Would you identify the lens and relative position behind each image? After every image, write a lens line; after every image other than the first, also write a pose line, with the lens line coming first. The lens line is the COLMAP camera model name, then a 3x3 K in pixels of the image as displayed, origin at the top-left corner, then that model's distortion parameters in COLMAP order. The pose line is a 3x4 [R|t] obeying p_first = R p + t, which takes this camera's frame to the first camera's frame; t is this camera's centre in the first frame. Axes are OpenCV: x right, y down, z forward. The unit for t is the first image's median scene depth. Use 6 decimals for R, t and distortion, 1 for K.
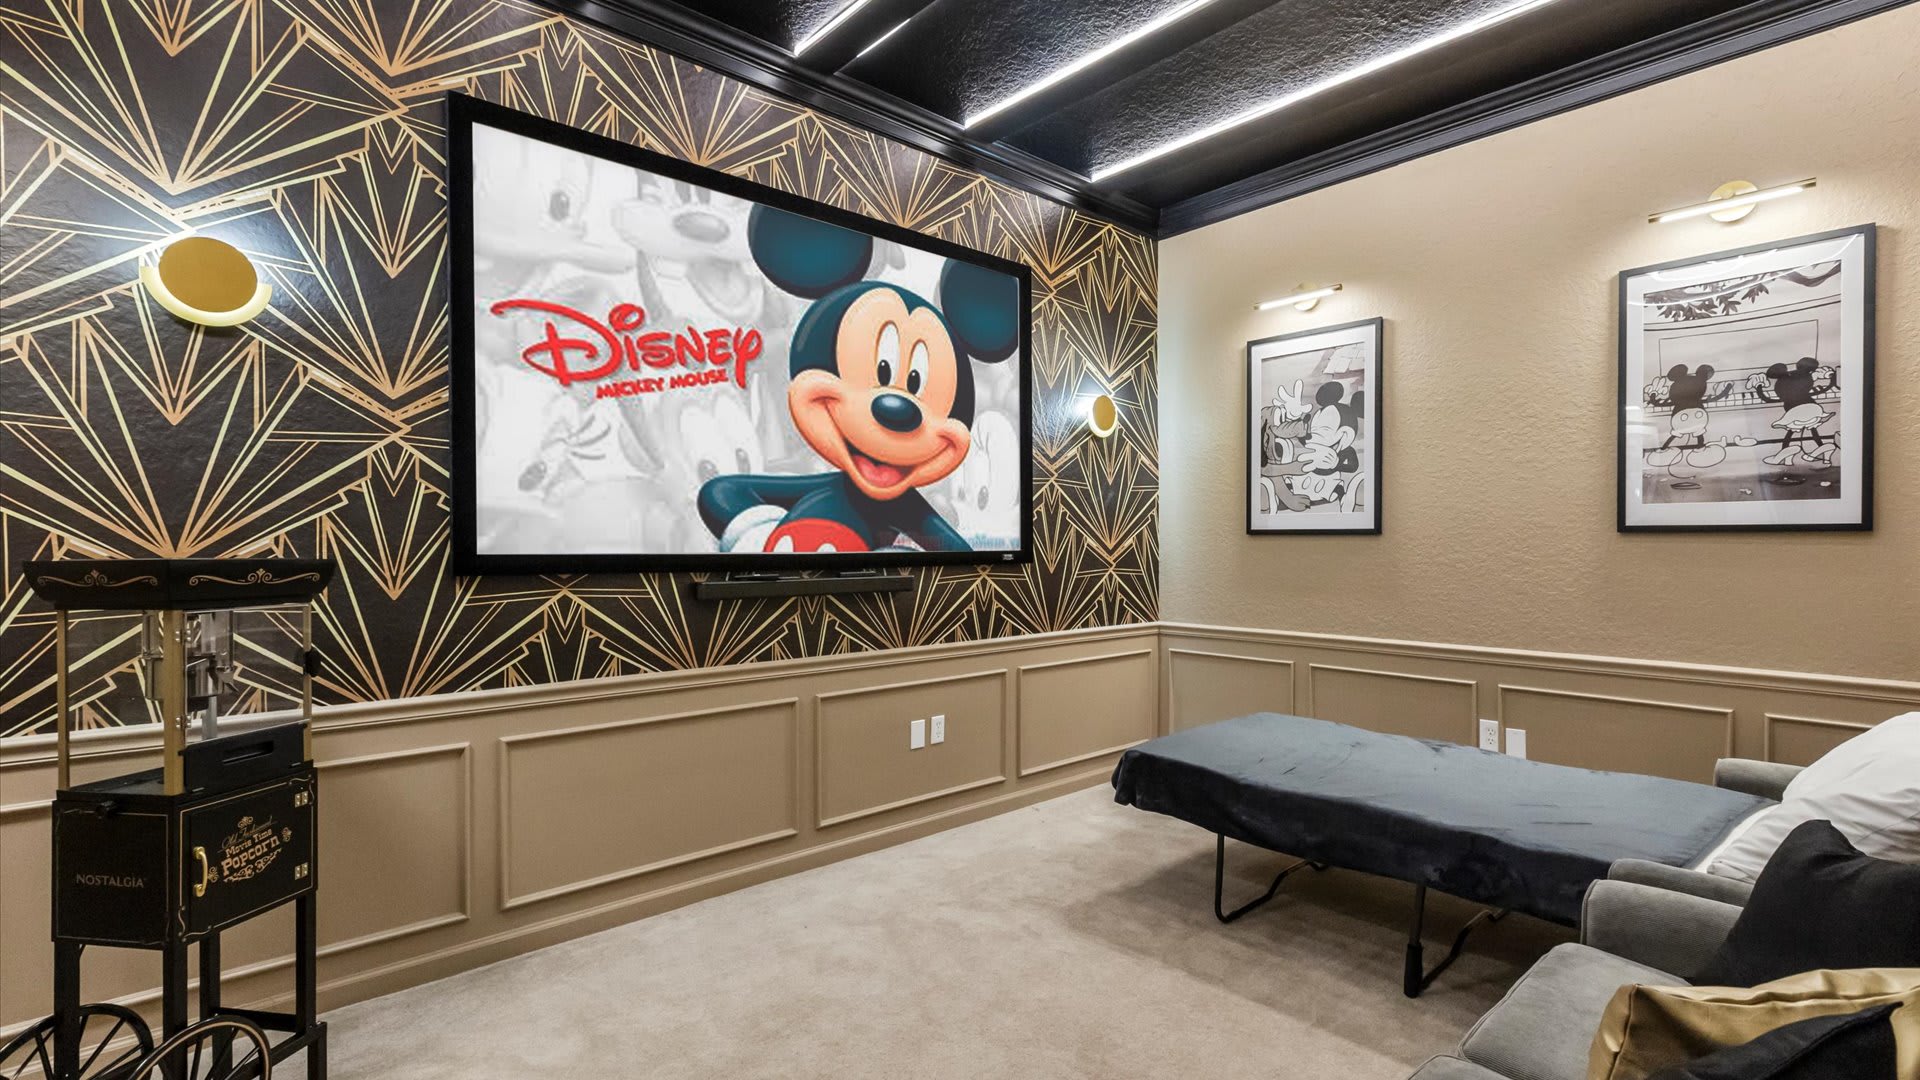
lens RADIAL K [[862.6, 0, 970.7], [0, 862.6, 545.7], [0, 0, 1]] dist [-0.000839, -0.000063]
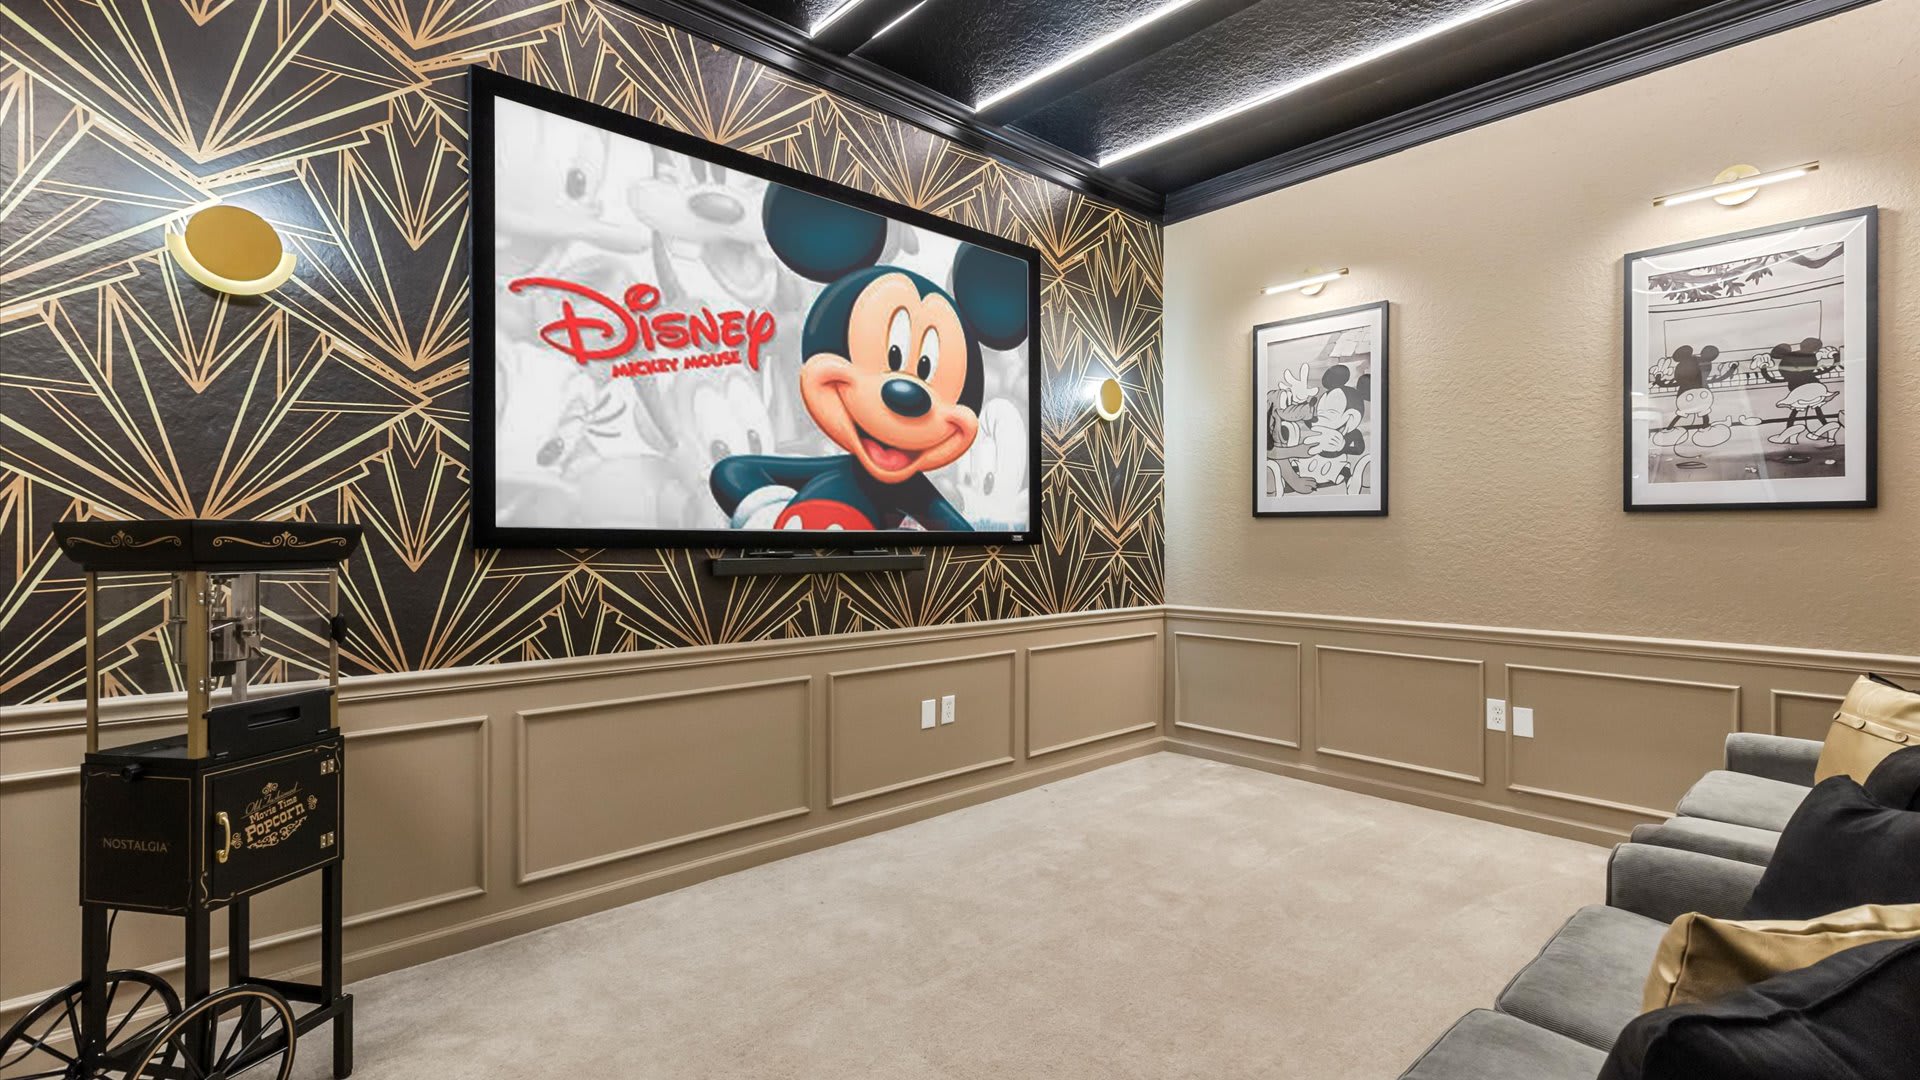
lens RADIAL K [[862.8, 0, 970.5], [0, 862.8, 532.4], [0, 0, 1]] dist [-0.000907, 0.000067]
pose [[0.999956, 0.001580, 0.009239, -0.025445], [-0.001503, 0.999964, -0.008376, 0.018684], [-0.009251, 0.008362, 0.999922, -0.003776]]
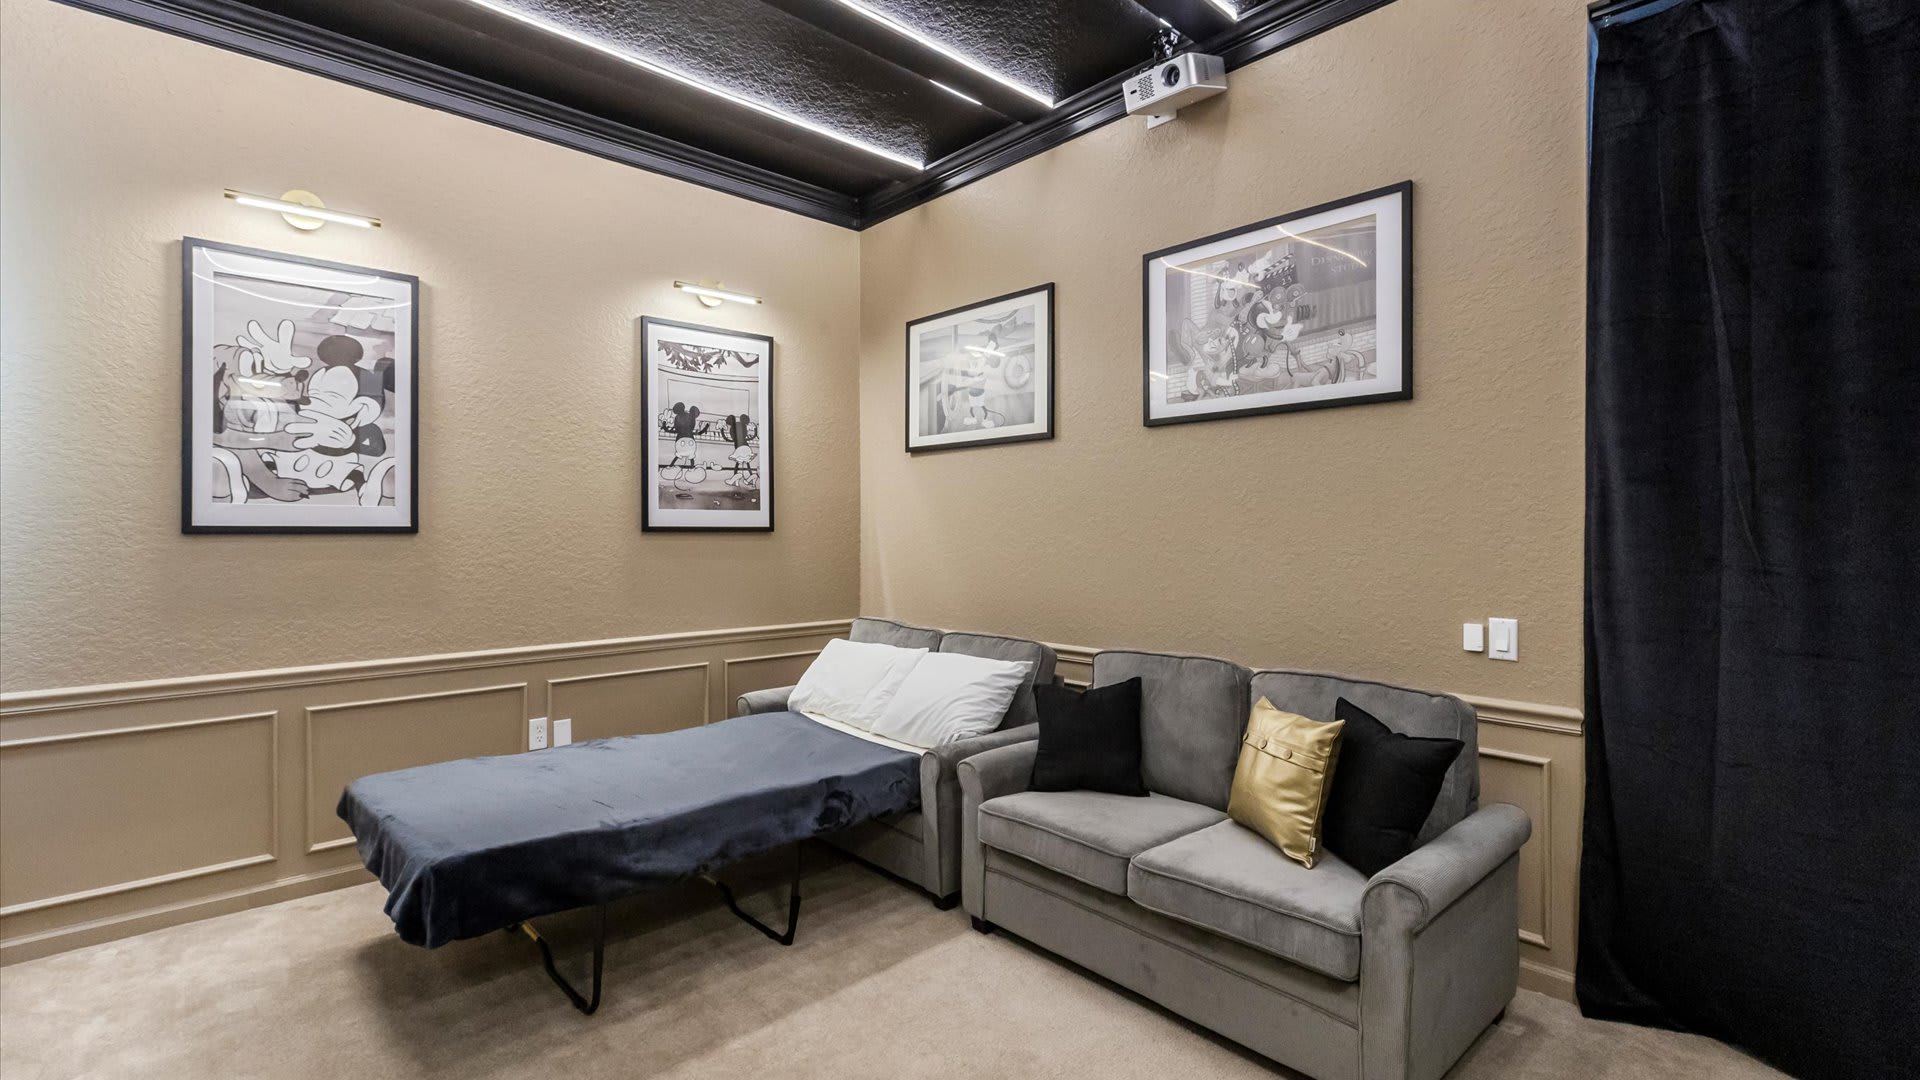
lens RADIAL K [[862.8, 0, 970.5], [0, 862.8, 532.4], [0, 0, 1]] dist [-0.000907, 0.000067]
pose [[-0.025986, -0.003901, 0.999655, -0.471424], [0.006681, 0.999969, 0.004076, -0.017179], [-0.999640, 0.006785, -0.025959, 0.586977]]
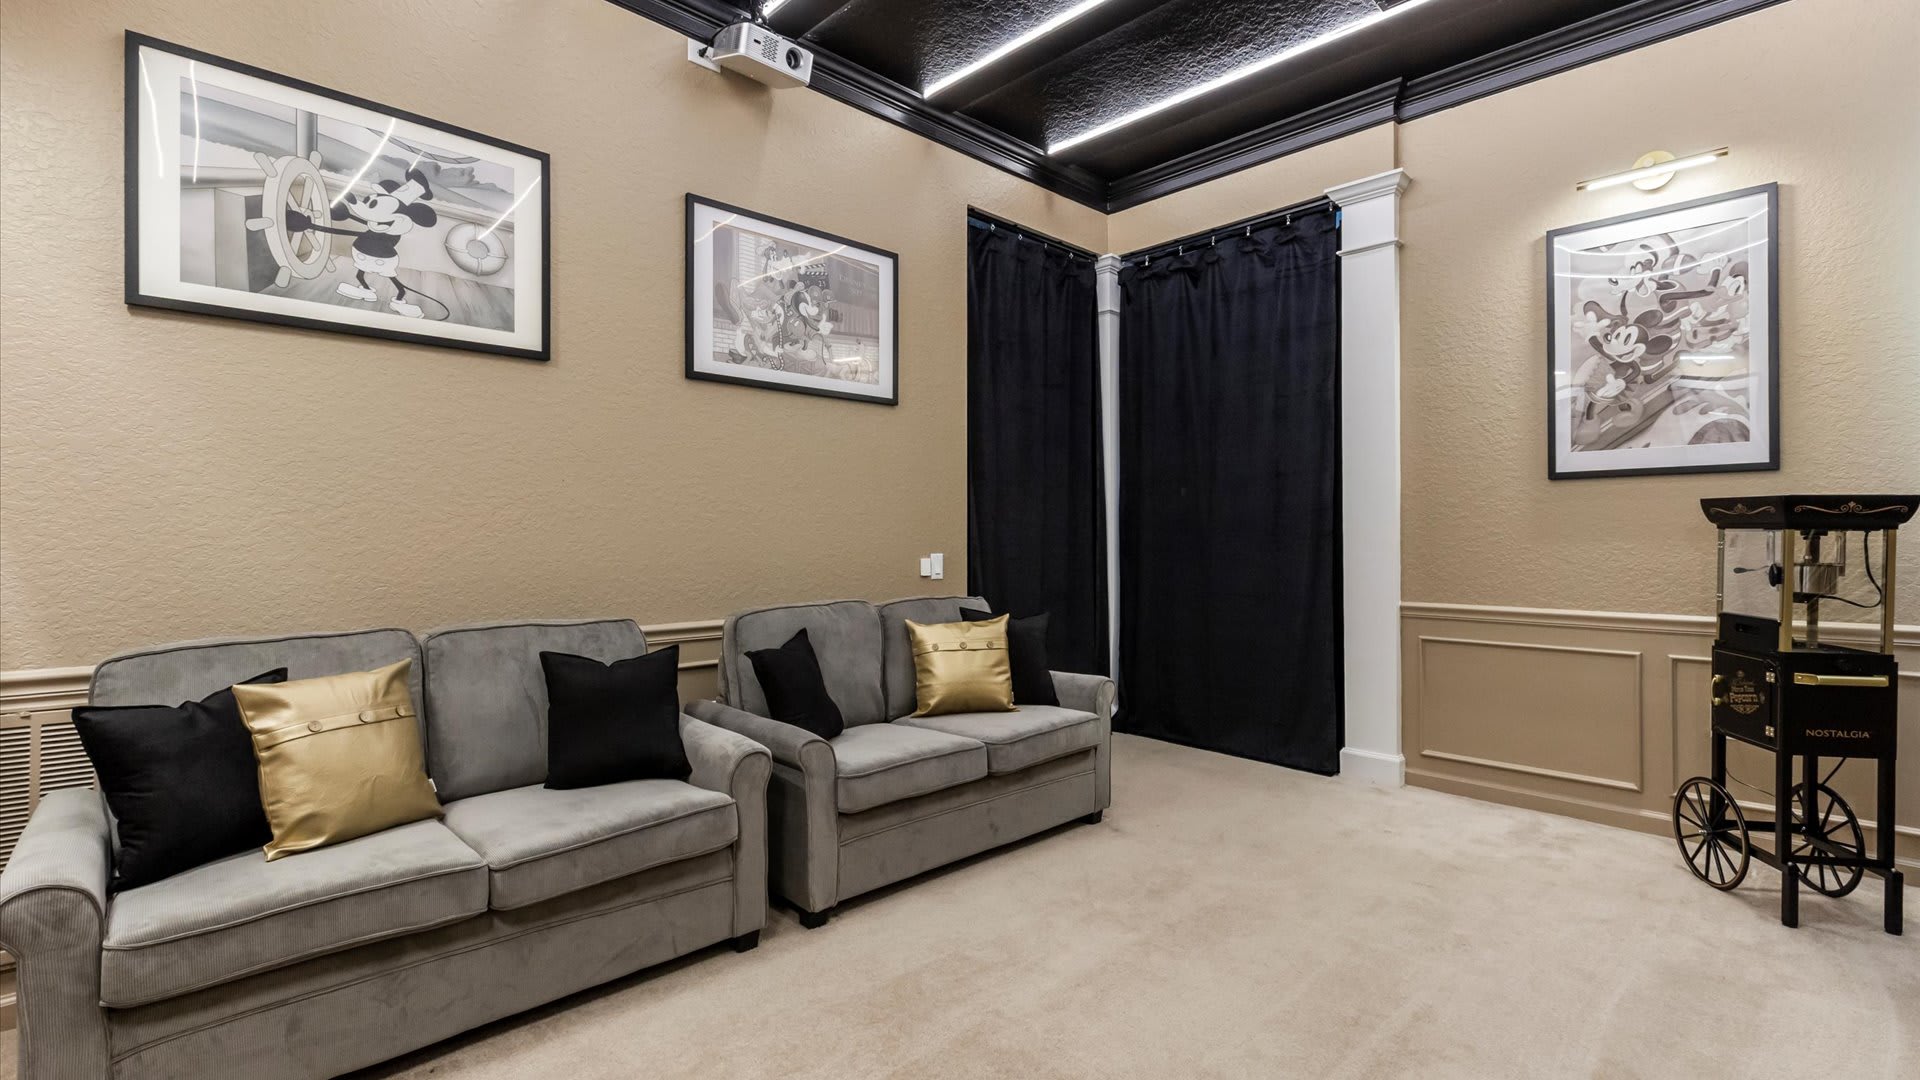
lens RADIAL K [[877.4, 0, 950.0], [0, 877.4, 537.8], [0, 0, 1]] dist [0.001214, 0.000500]
pose [[-0.999697, 0.010776, -0.022111, 0.313421], [0.010860, 0.999934, -0.003662, 0.050021], [0.022070, -0.003901, -0.999749, 1.348400]]
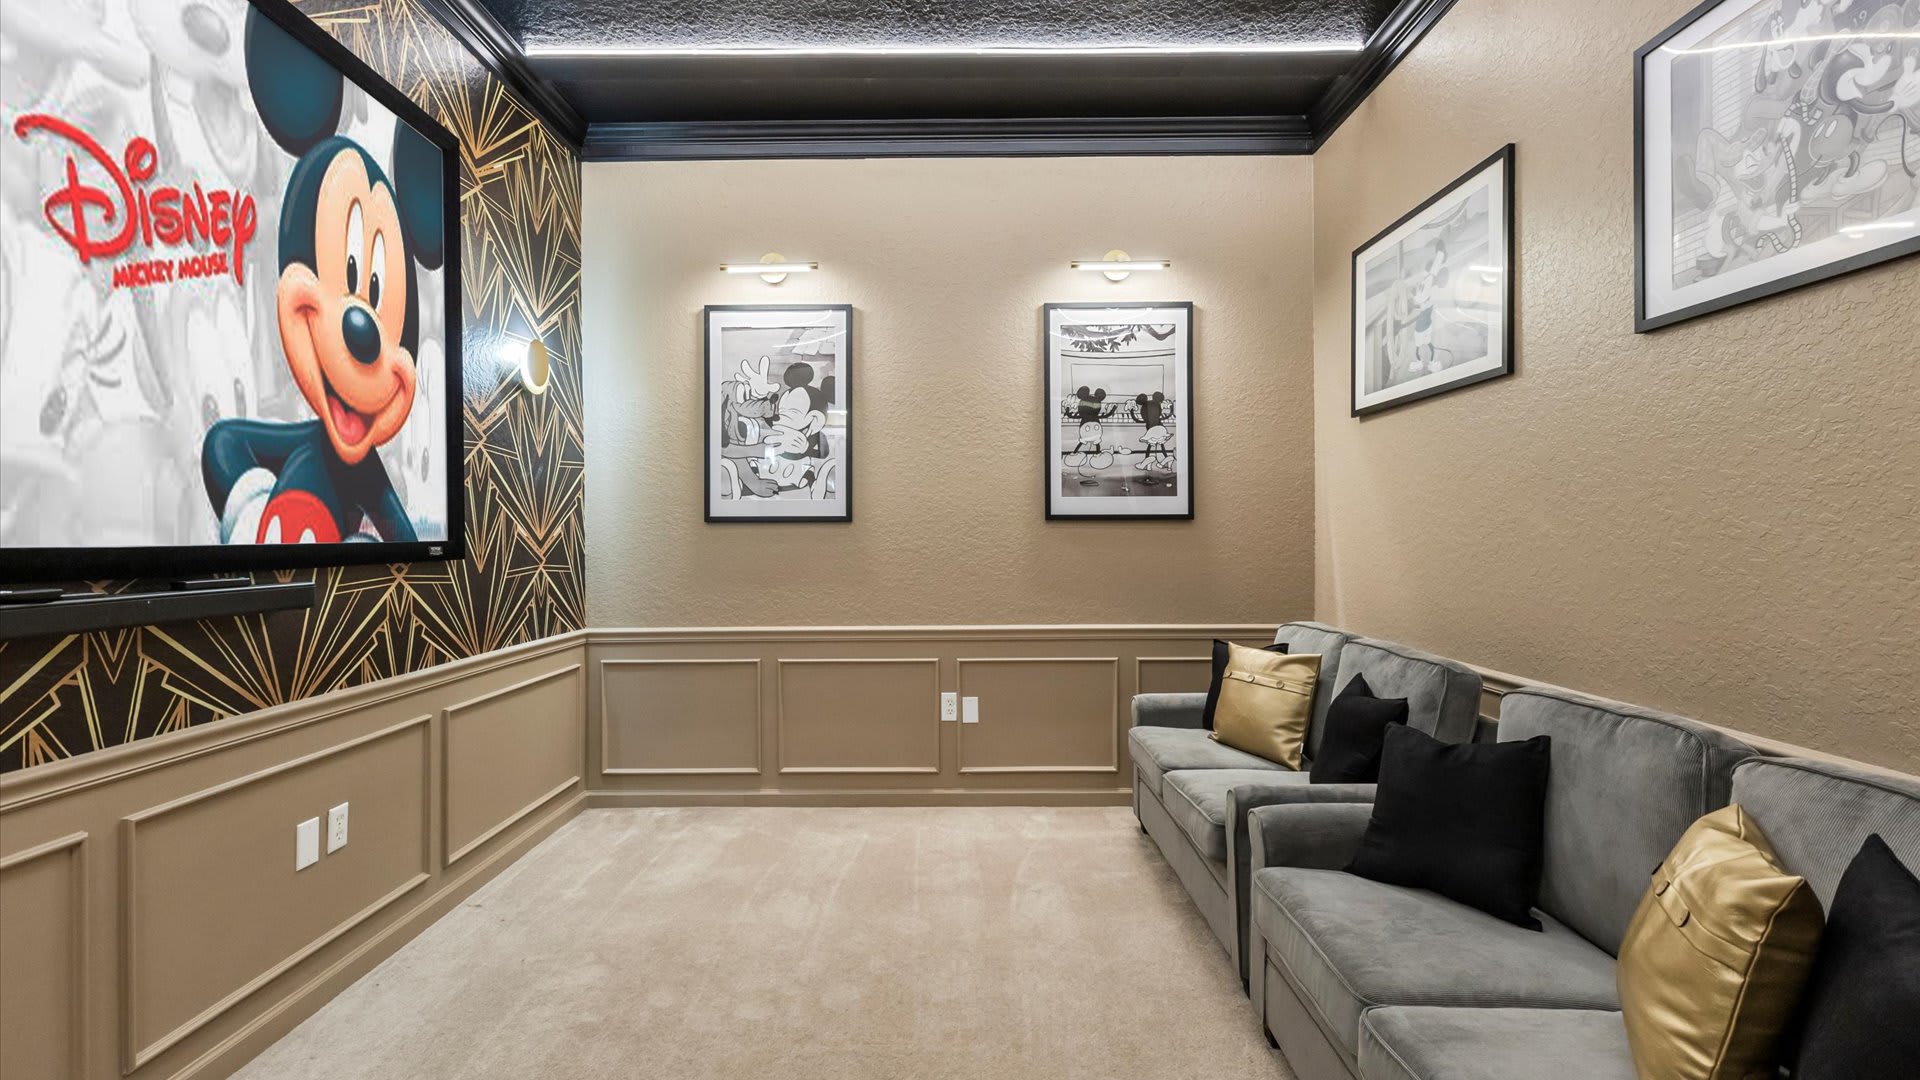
lens RADIAL K [[877.4, 0, 950.0], [0, 877.4, 537.8], [0, 0, 1]] dist [0.001214, 0.000500]
pose [[0.673738, -0.005433, 0.738950, -0.245088], [0.009202, 0.999957, -0.001038, 0.008979], [-0.738913, 0.007499, 0.673759, 0.282233]]
